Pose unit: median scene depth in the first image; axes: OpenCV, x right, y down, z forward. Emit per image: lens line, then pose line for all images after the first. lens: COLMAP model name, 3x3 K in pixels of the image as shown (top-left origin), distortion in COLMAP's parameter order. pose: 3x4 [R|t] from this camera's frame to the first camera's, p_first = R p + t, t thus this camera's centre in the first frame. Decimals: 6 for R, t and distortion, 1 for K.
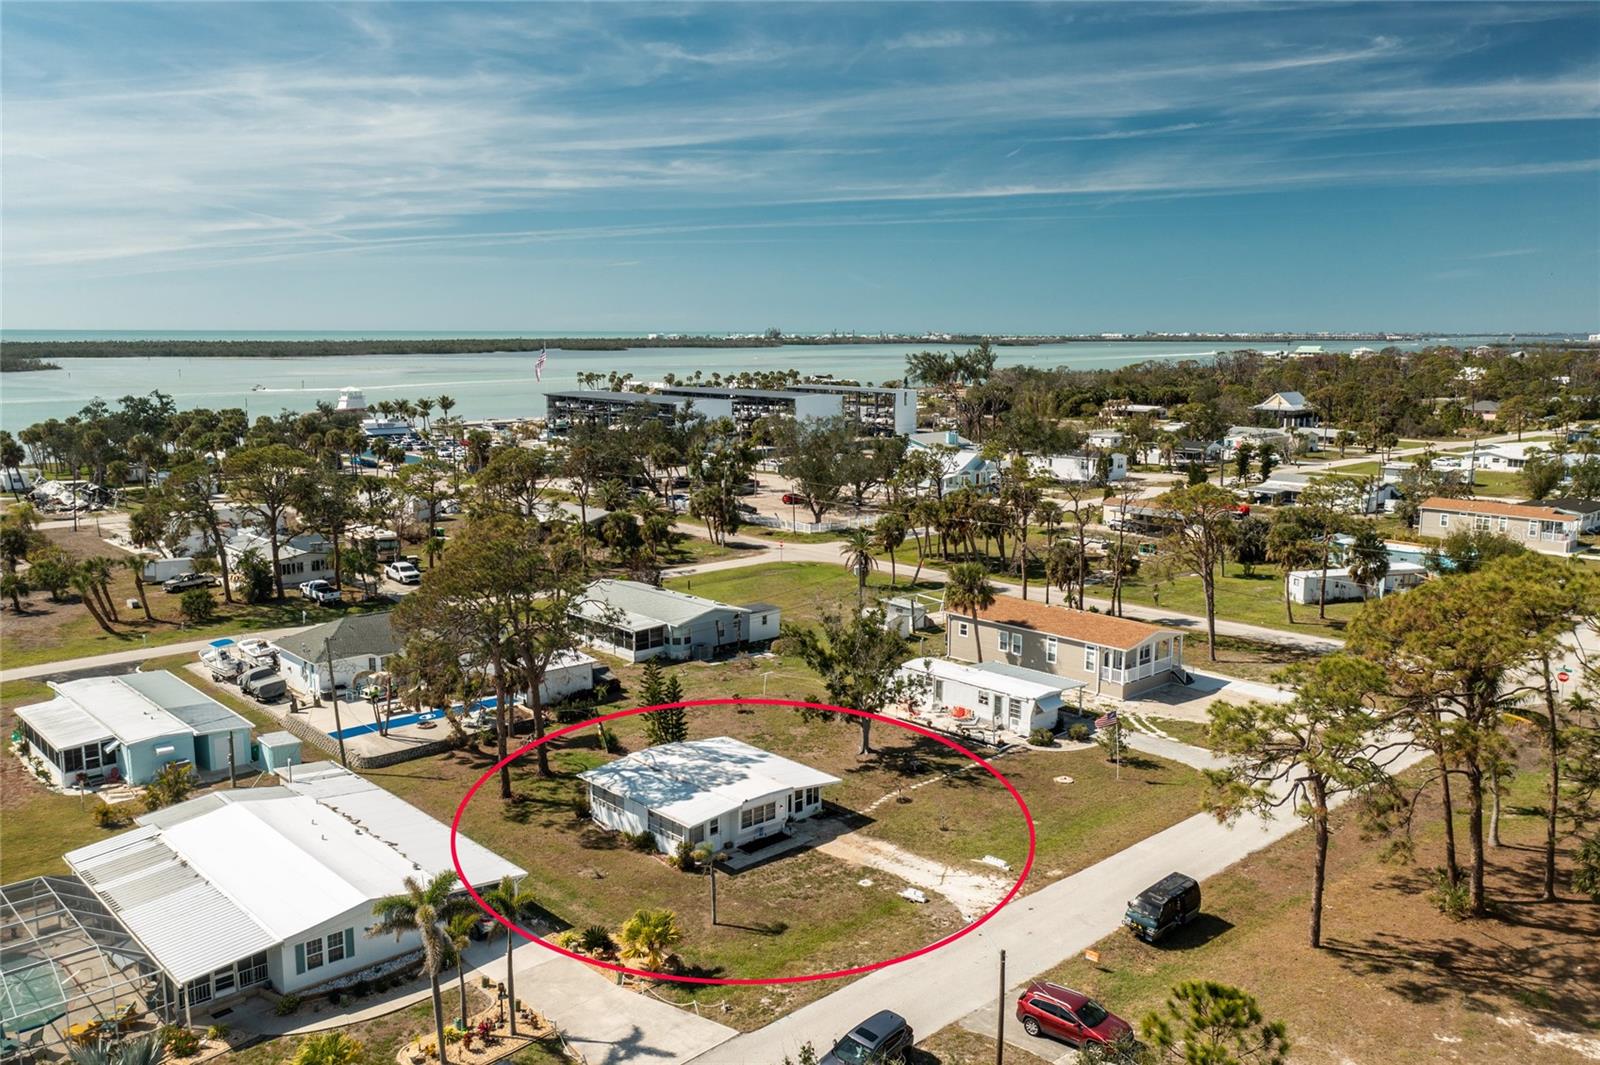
lens RADIAL K [[1243.1, 0, 807.0], [0, 1243.1, 564.2], [0, 0, 1]] dist [0.000006, 0.082506]
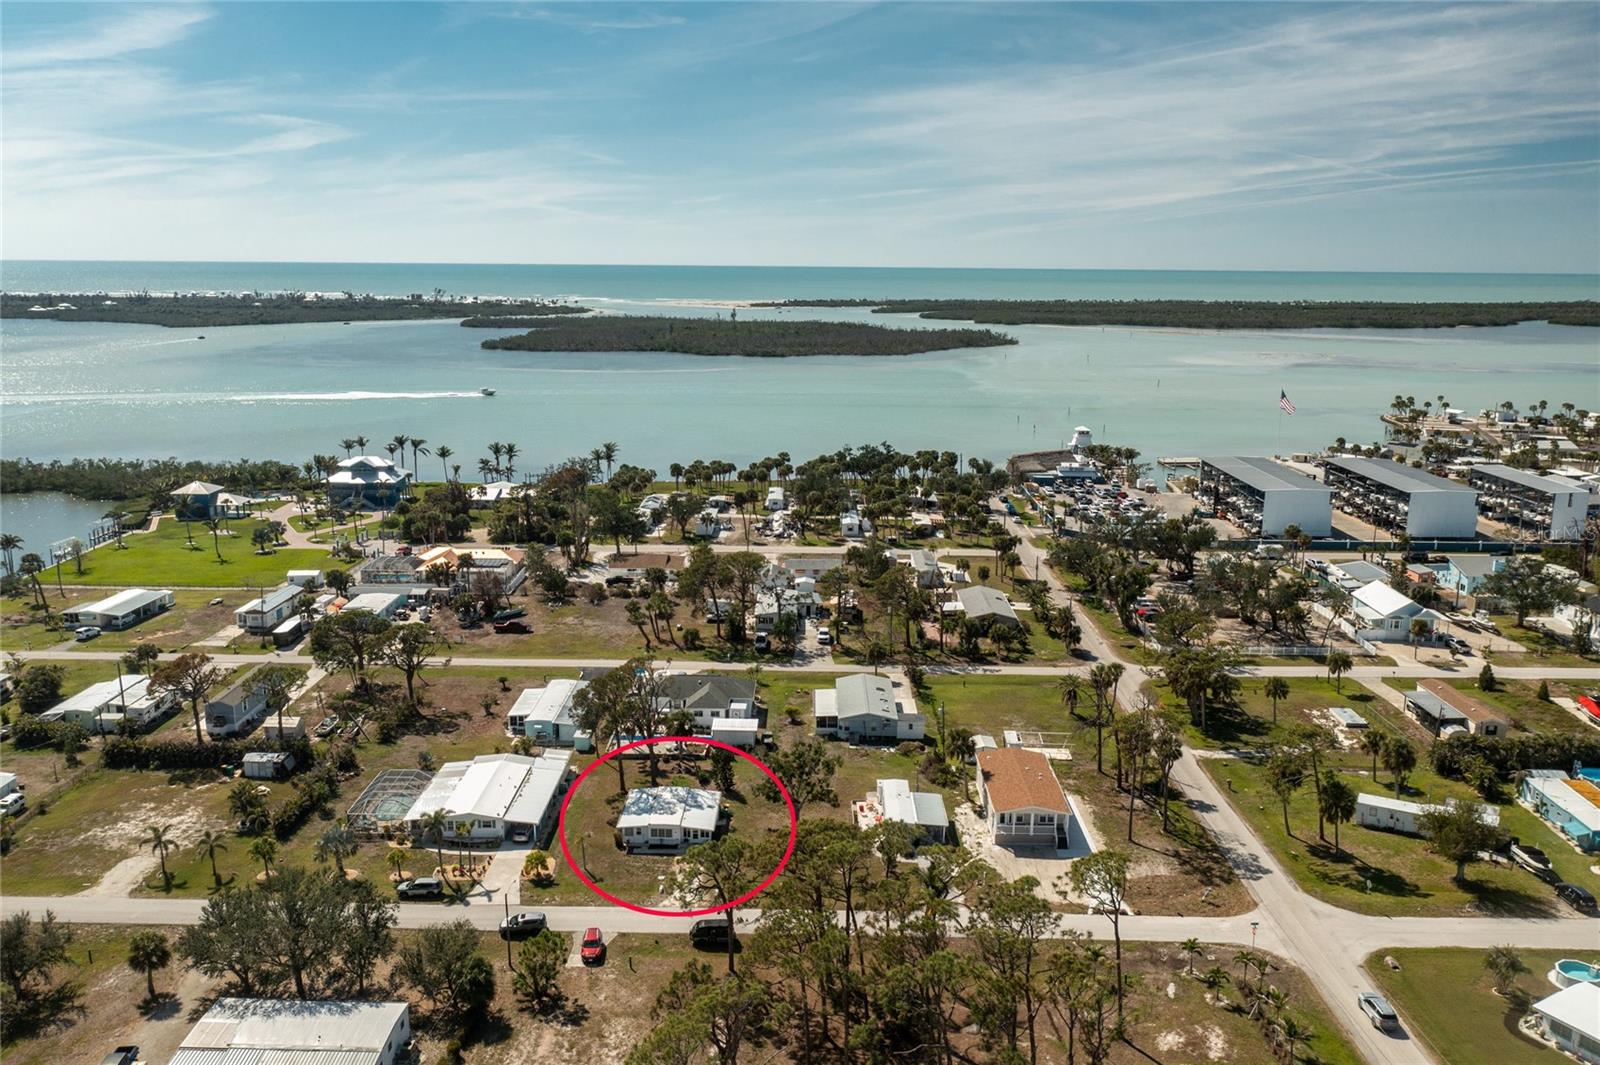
lens RADIAL K [[1267.9, 0, 800.0], [0, 1267.9, 532.5], [0, 0, 1]] dist [0.001156, 0.003113]
pose [[0.724764, 0.144449, -0.673685, 1.203698], [-0.133289, 0.988700, 0.068599, -0.381193], [0.675982, 0.040077, 0.735828, -0.341877]]
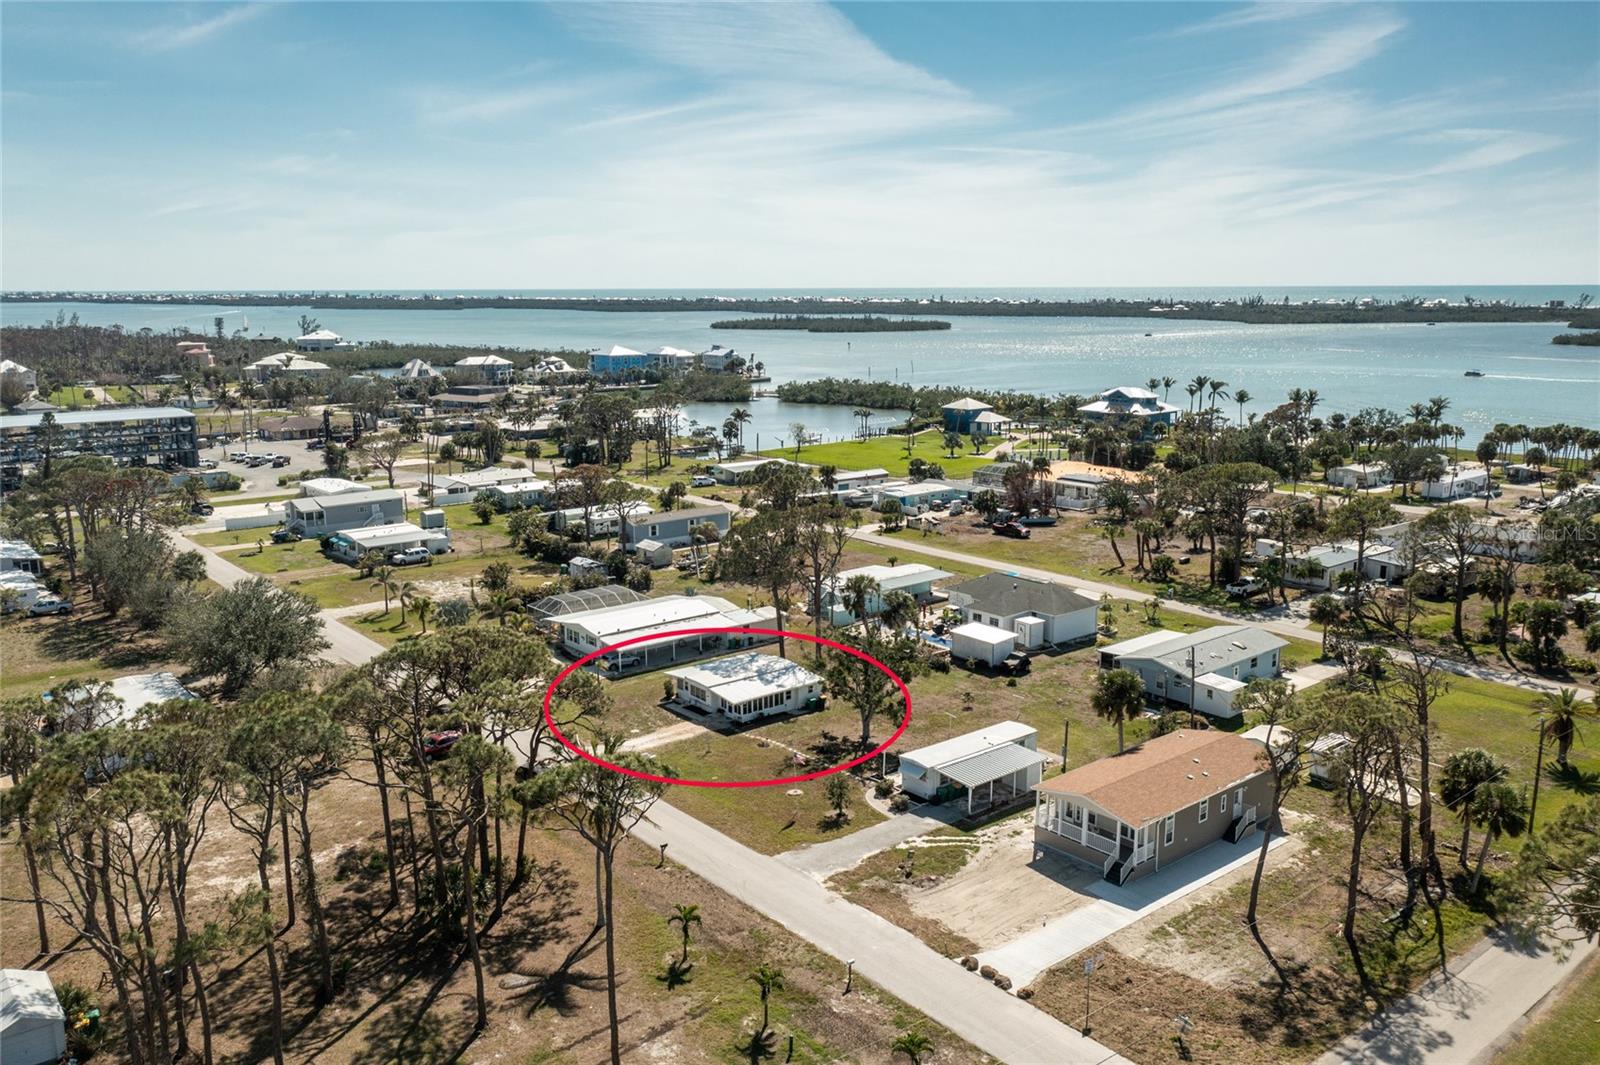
lens RADIAL K [[1259.0, 0, 800.0], [0, 1259.0, 532.5], [0, 0, 1]] dist [-0.003306, 0.003295]
pose [[-0.053737, 0.187516, -0.980791, 1.276842], [-0.180894, 0.964131, 0.194242, -0.291401], [0.982033, 0.187857, -0.017889, 0.913693]]
